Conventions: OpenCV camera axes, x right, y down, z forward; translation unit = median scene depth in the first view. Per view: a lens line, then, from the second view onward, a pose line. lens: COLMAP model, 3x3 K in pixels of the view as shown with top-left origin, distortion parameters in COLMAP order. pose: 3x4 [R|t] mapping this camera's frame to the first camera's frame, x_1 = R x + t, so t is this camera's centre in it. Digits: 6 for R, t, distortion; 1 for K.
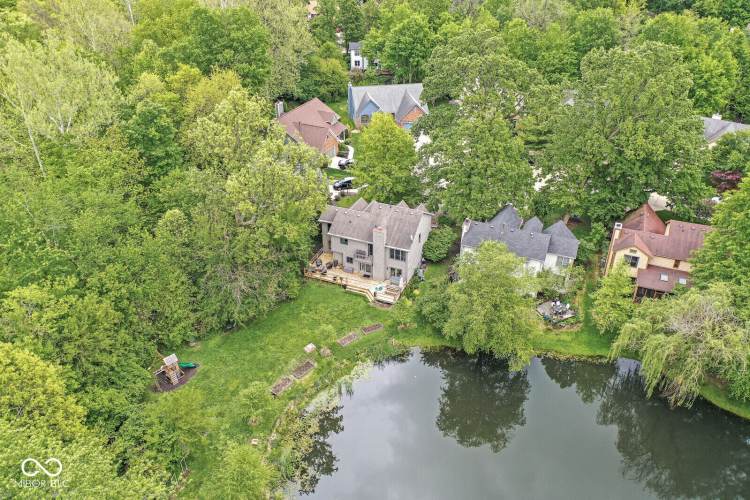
lens RADIAL K [[591.5, 0, 375.0], [0, 591.5, 250.0], [0, 0, 1]] dist [-0.004423, -0.001527]
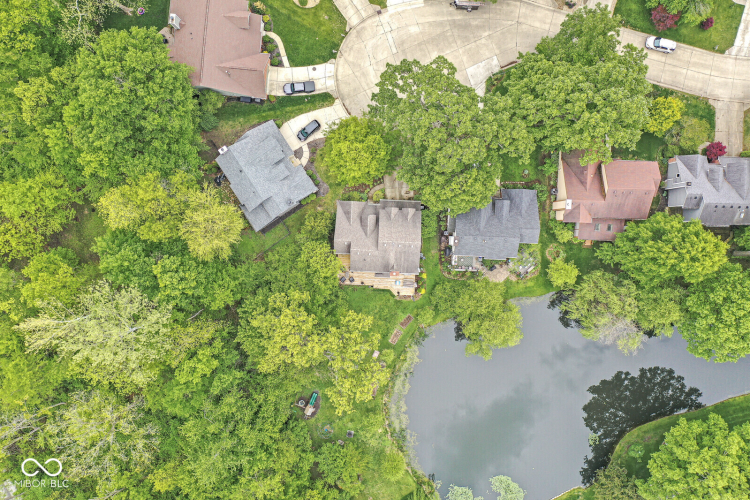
lens RADIAL K [[591.5, 0, 375.0], [0, 591.5, 250.0], [0, 0, 1]] dist [-0.004423, -0.001527]
pose [[0.940808, -0.337335, -0.032929, 0.029286], [0.198405, 0.469349, 0.860434, -1.216247], [-0.274800, -0.816037, 0.508497, 0.399441]]
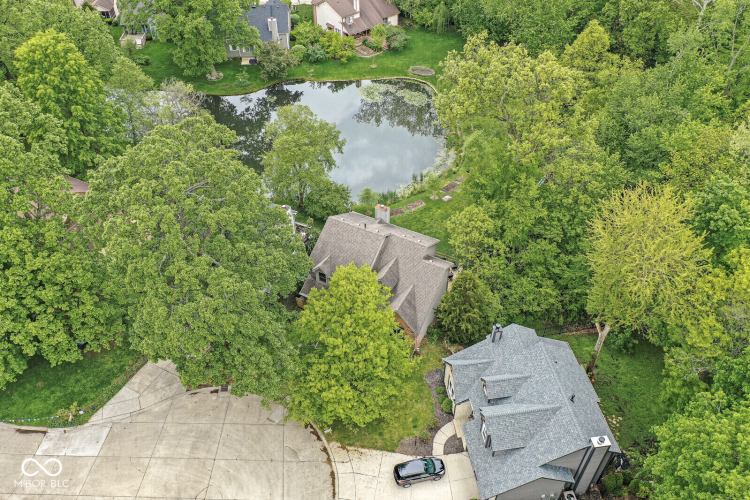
lens RADIAL K [[591.5, 0, 375.0], [0, 591.5, 250.0], [0, 0, 1]] dist [-0.004423, -0.001527]
pose [[-0.995499, -0.070266, 0.063602, -0.045878], [0.041437, 0.280857, 0.958855, -0.921604], [-0.085238, 0.957174, -0.276681, 1.346455]]
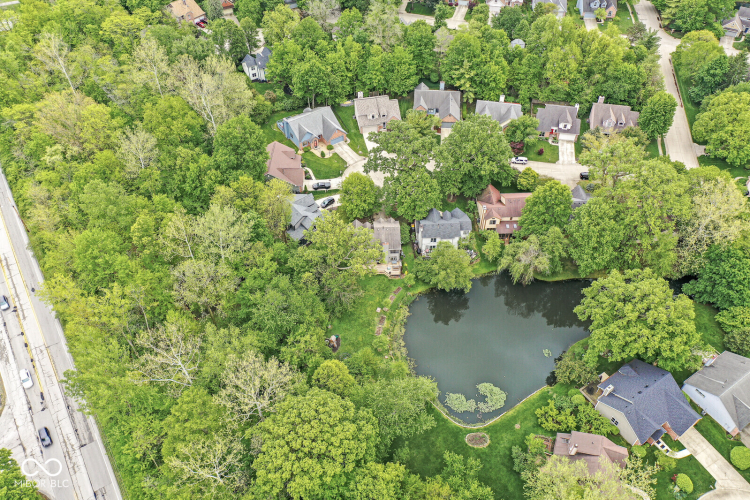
lens RADIAL K [[591.5, 0, 375.0], [0, 591.5, 250.0], [0, 0, 1]] dist [-0.004423, -0.001527]
pose [[0.911540, -0.313282, 0.266362, -0.594035], [0.229758, 0.925228, 0.301935, -0.660637], [-0.341036, -0.214027, 0.915362, -0.899714]]
